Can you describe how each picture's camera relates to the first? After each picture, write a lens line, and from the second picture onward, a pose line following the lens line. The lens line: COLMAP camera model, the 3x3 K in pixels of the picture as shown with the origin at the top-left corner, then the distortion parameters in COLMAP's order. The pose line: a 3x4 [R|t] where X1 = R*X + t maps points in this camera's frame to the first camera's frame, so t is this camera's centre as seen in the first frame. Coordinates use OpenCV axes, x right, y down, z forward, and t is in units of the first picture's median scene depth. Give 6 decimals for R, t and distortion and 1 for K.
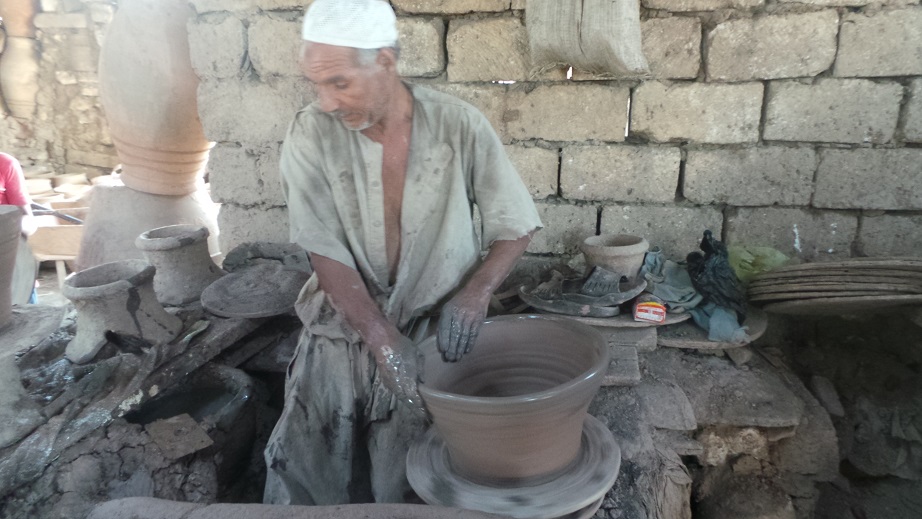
lens RADIAL K [[643.1, 0, 456.5], [0, 643.1, 260.6], [0, 0, 1]] dist [-0.004476, 0.003182]
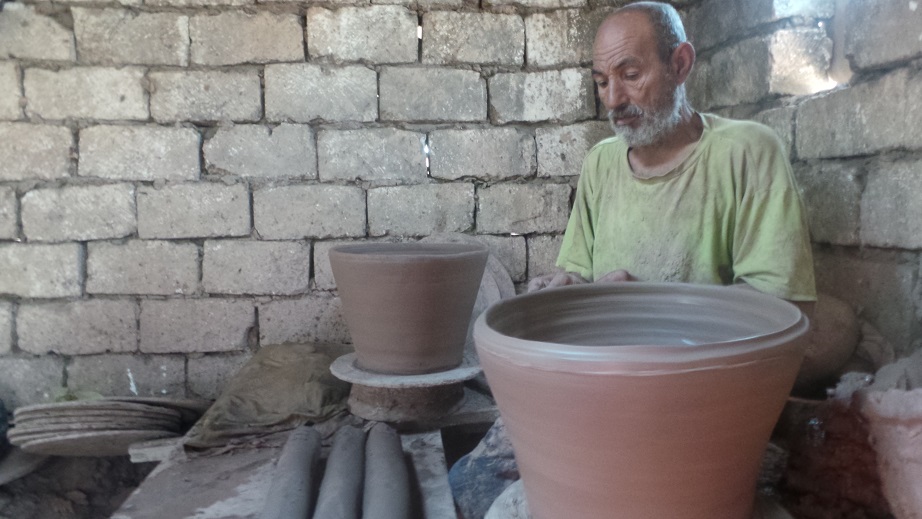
lens RADIAL K [[643.1, 0, 456.5], [0, 643.1, 264.3], [0, 0, 1]] dist [-0.004476, 0.003182]
pose [[0.955997, -0.008473, 0.293254, 0.772893], [0.071307, 0.976318, -0.204249, 0.033383], [-0.284578, 0.216172, 0.933962, -0.221193]]
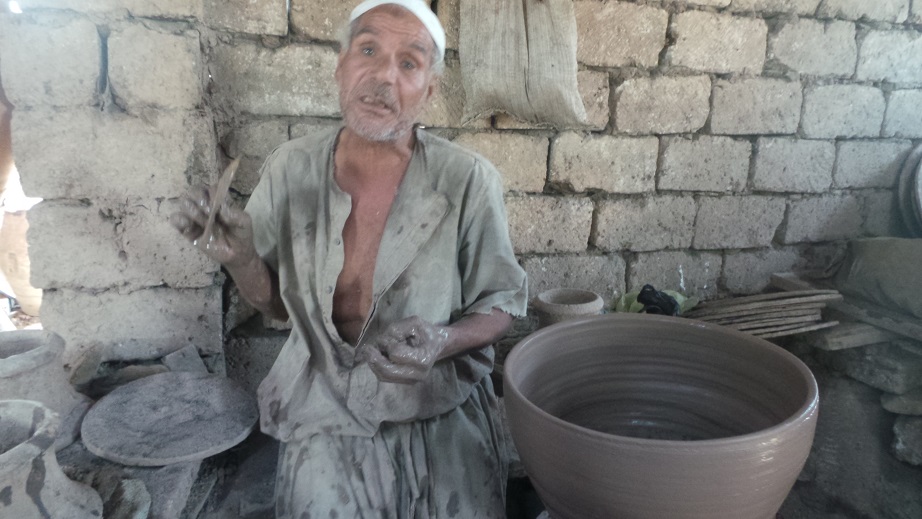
lens RADIAL K [[643.1, 0, 458.4], [0, 643.1, 259.3], [0, 0, 1]] dist [-0.004476, 0.003182]
pose [[0.878964, -0.060207, 0.473072, -0.334707], [0.089688, 0.995167, -0.039988, -0.059593], [-0.468378, 0.077577, 0.880116, 0.223396]]
